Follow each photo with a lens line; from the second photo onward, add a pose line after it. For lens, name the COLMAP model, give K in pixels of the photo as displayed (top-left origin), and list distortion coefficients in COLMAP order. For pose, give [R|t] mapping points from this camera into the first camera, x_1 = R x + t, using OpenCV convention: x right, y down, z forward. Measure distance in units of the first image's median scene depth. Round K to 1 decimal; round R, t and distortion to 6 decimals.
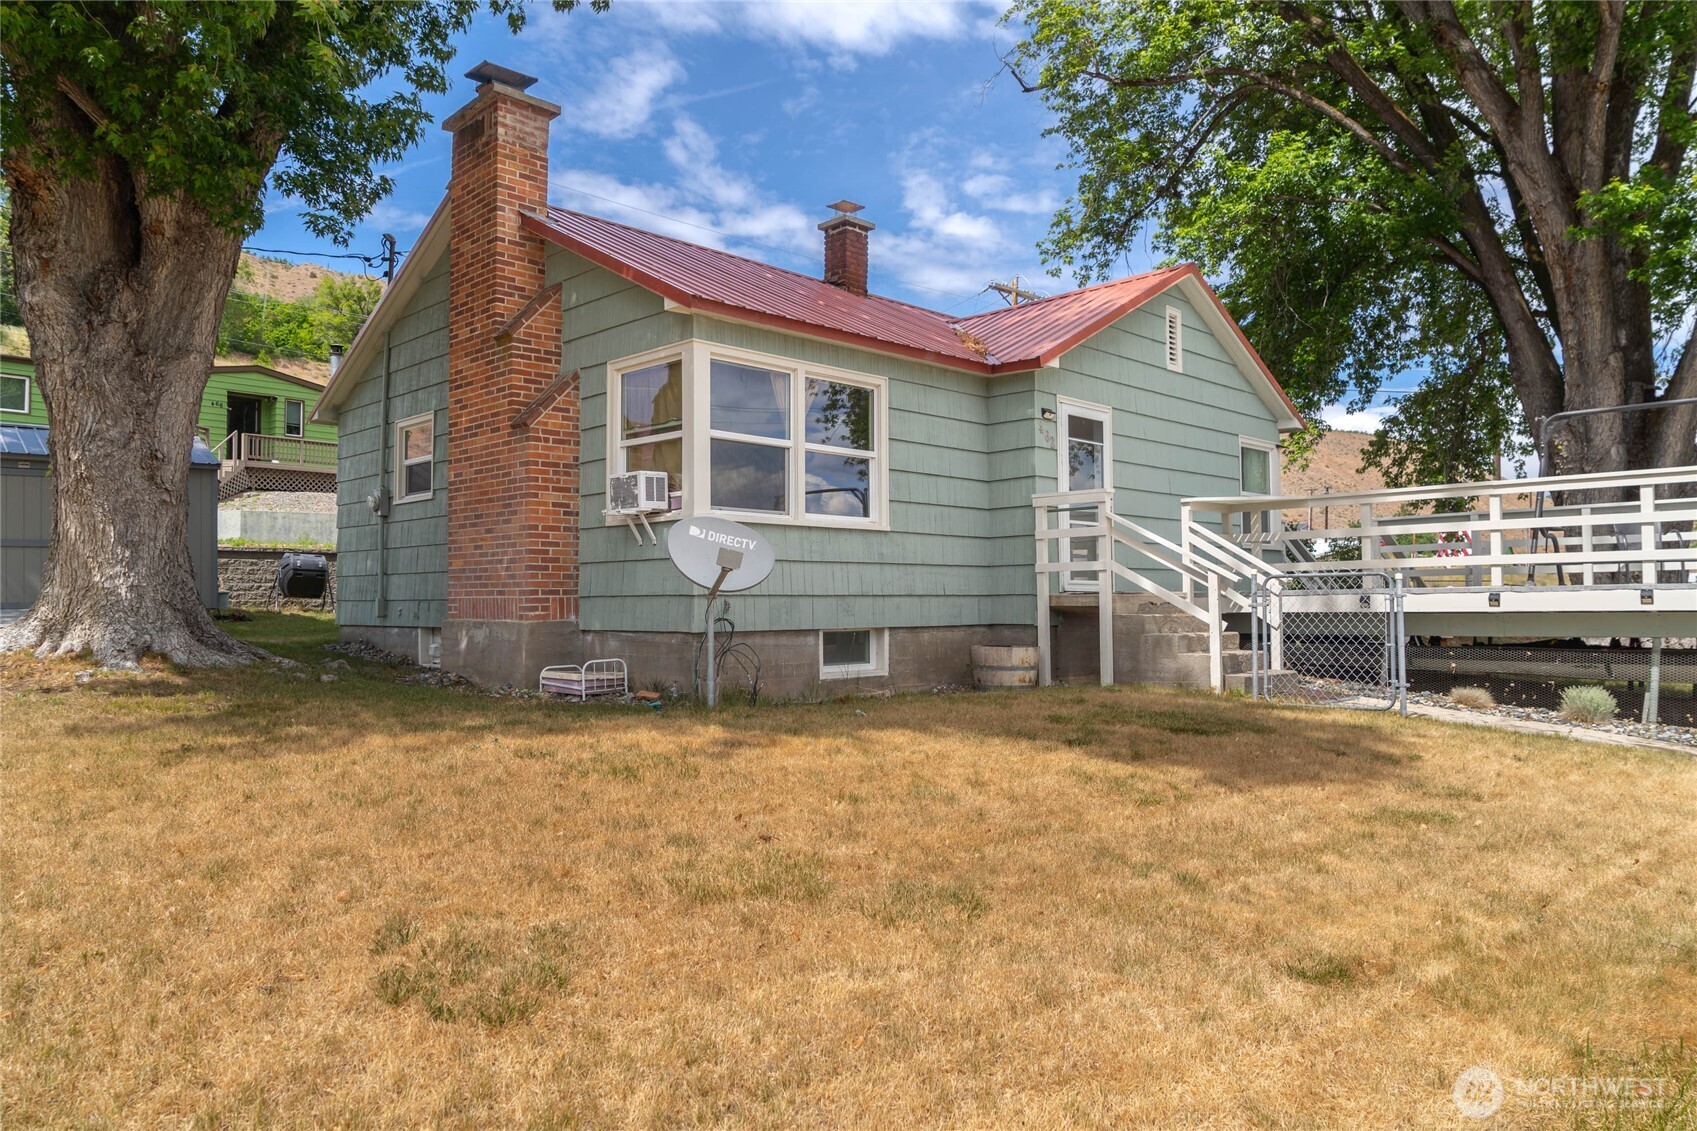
lens RADIAL K [[1134.8, 0, 836.0], [0, 1134.8, 564.1], [0, 0, 1]] dist [-0.019005, -0.010957]
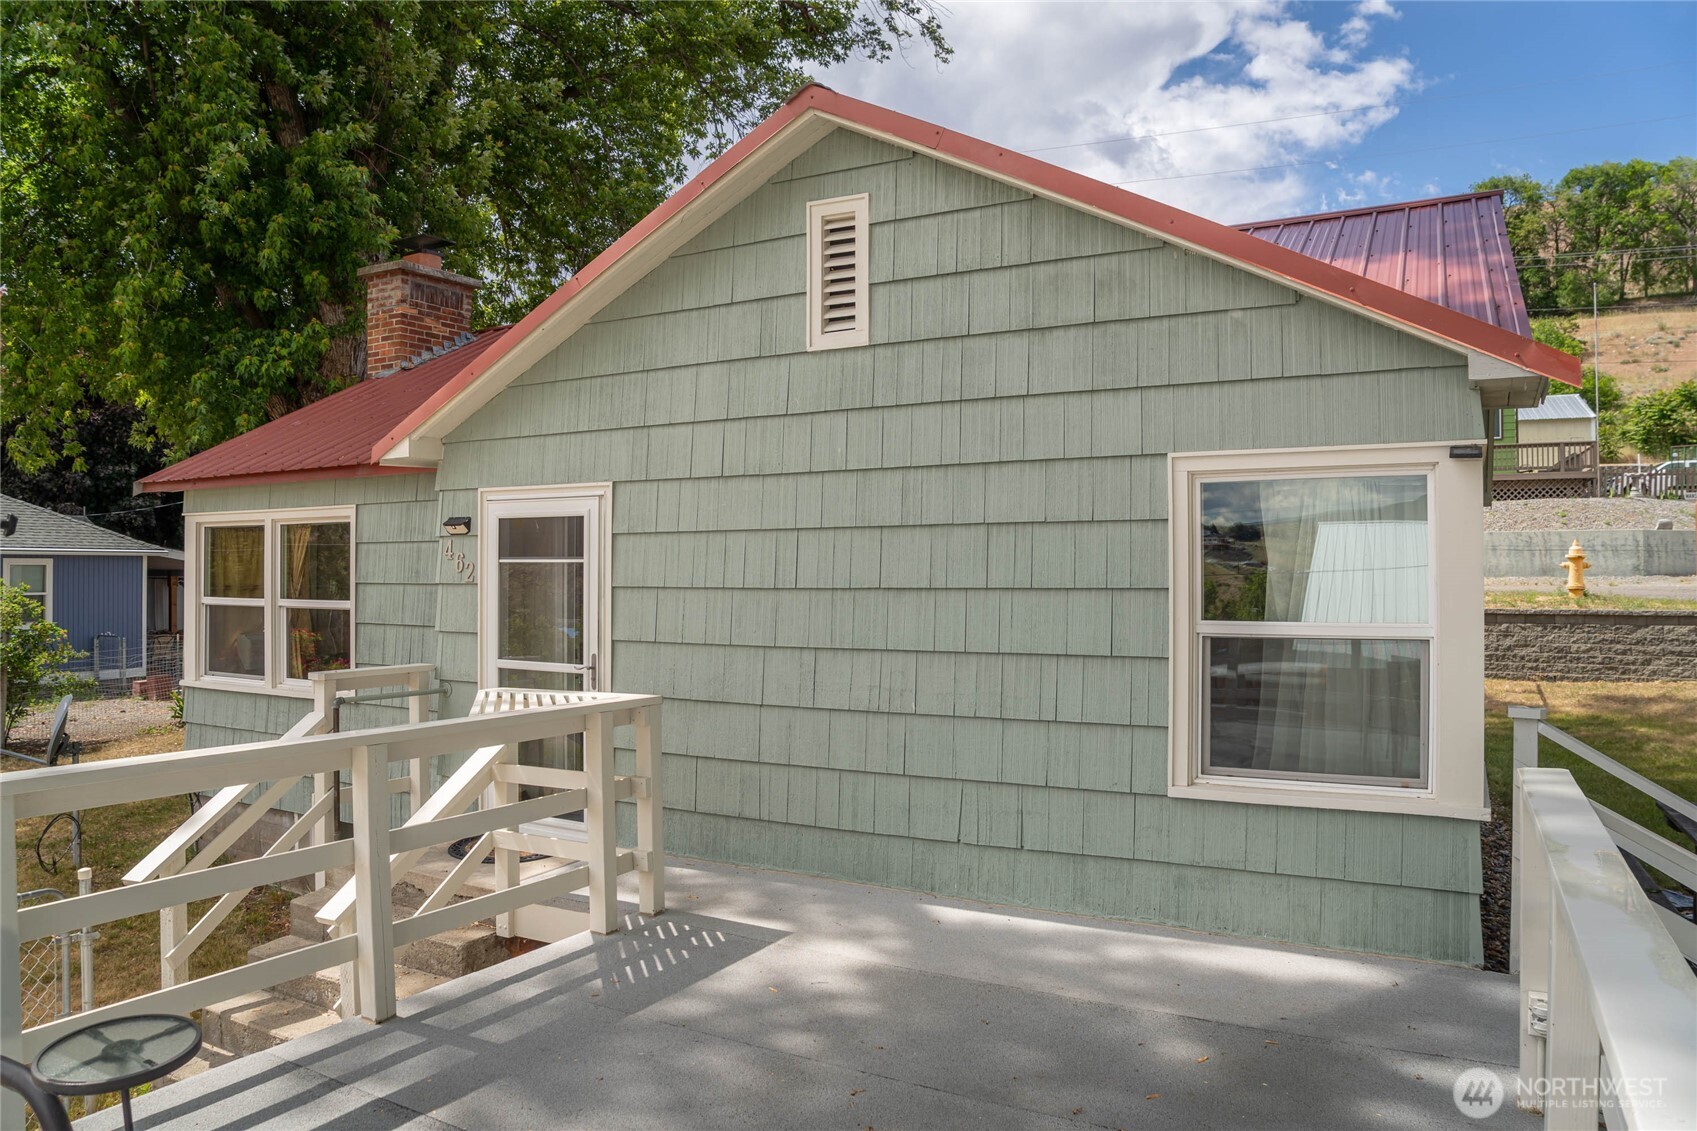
lens RADIAL K [[1134.8, 0, 833.2], [0, 1134.8, 611.1], [0, 0, 1]] dist [-0.019005, -0.010957]
pose [[0.290472, 0.025985, -0.956531, 0.895767], [0.031723, 0.998820, 0.036768, -0.112828], [0.956358, -0.041024, 0.289305, 1.109923]]
